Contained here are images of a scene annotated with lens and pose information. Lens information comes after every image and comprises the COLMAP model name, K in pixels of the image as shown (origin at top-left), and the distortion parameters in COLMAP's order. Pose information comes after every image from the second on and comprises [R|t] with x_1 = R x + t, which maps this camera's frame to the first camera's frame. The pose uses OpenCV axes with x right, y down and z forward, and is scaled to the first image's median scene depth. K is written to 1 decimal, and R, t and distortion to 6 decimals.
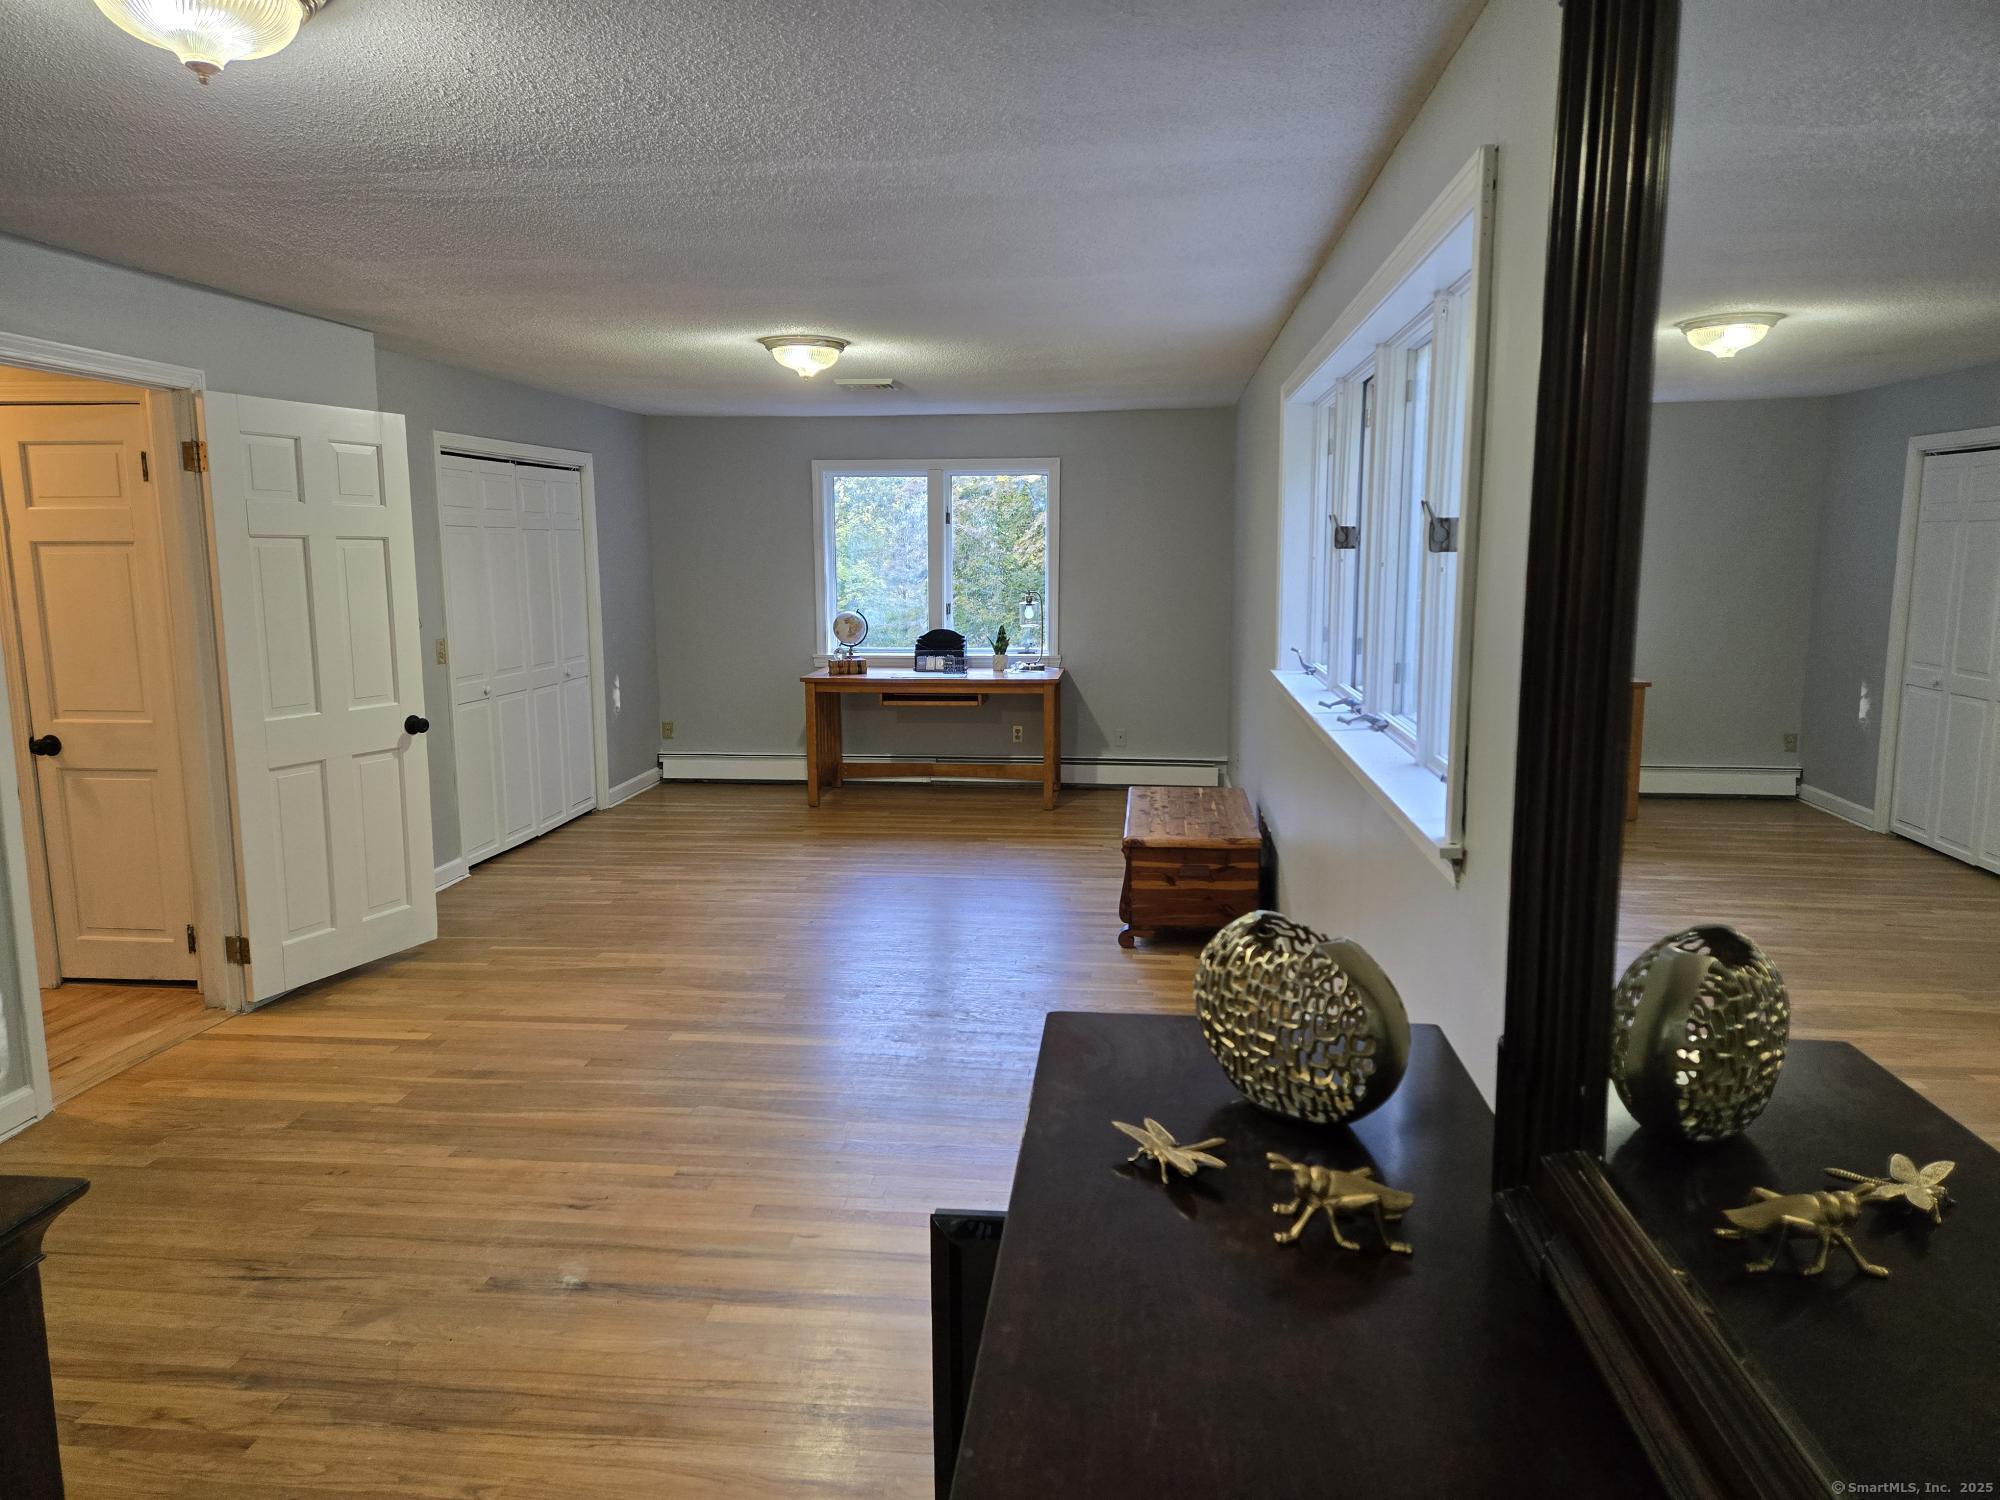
lens RADIAL K [[1348.2, 0, 1000.2], [0, 1348.2, 746.1], [0, 0, 1]] dist [0.053762, -0.007439]
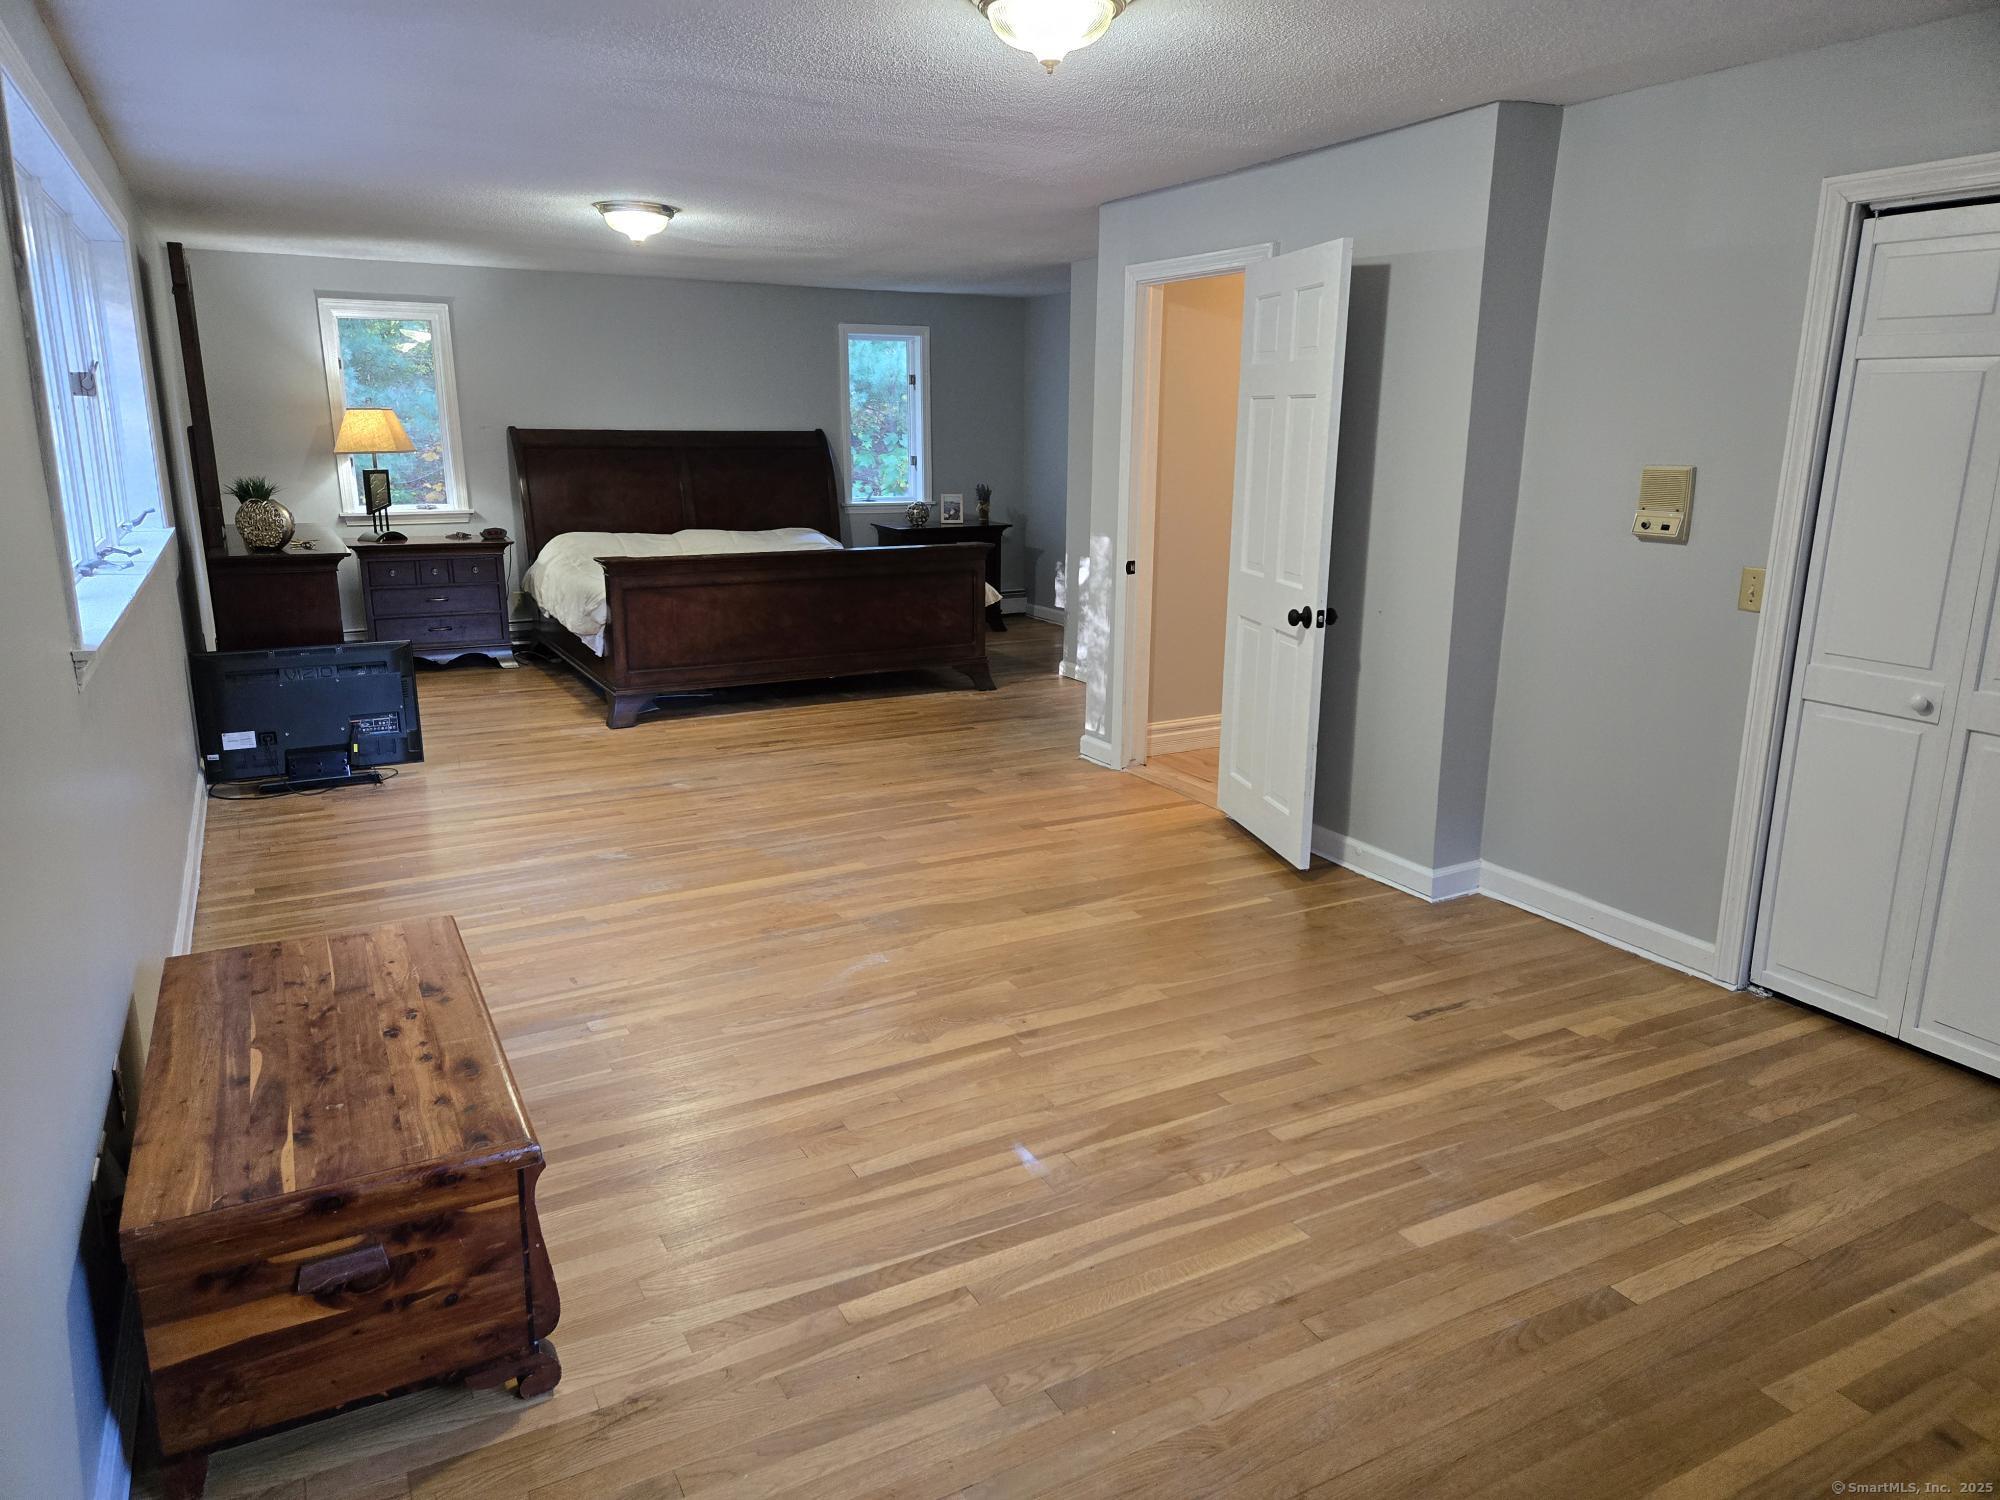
lens RADIAL K [[1348.2, 0, 996.9], [0, 1348.2, 749.9], [0, 0, 1]] dist [0.053762, -0.007439]
pose [[-0.827280, 0.128367, -0.546927, 0.265372], [-0.089054, 0.931270, 0.353279, -0.279621], [0.554686, 0.340967, -0.758990, 1.977329]]
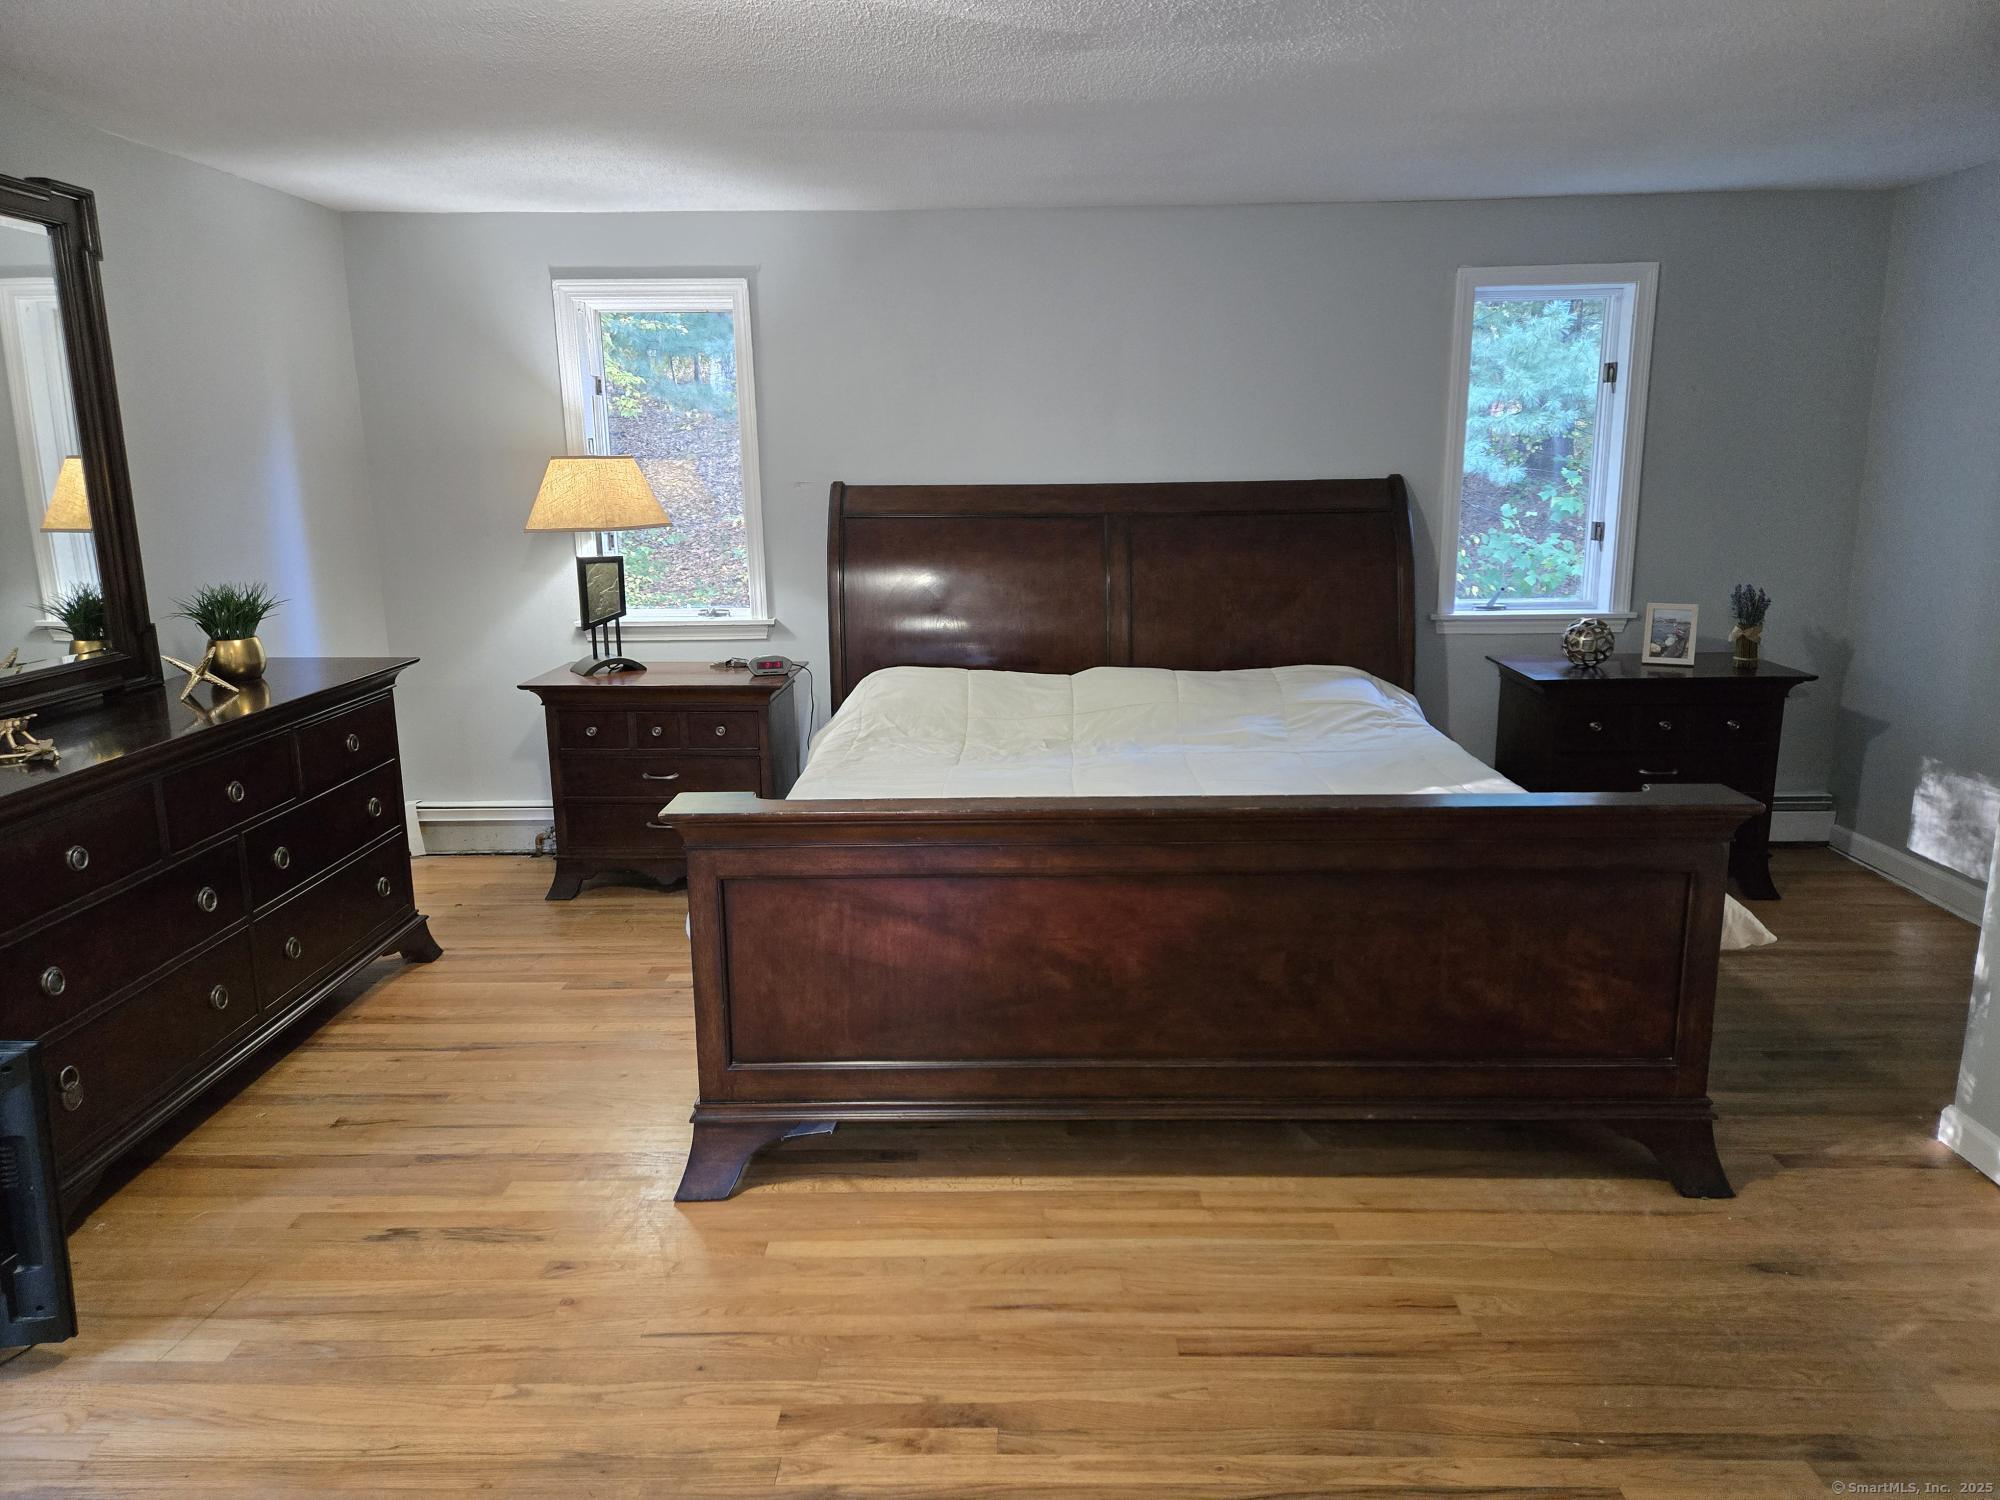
lens RADIAL K [[1348.2, 0, 996.3], [0, 1348.2, 744.8], [0, 0, 1]] dist [0.053762, -0.007439]
pose [[-0.996427, 0.027689, -0.079791, -0.376388], [-0.001929, 0.937025, 0.349258, -0.138700], [0.084437, 0.348164, -0.933623, 1.025093]]
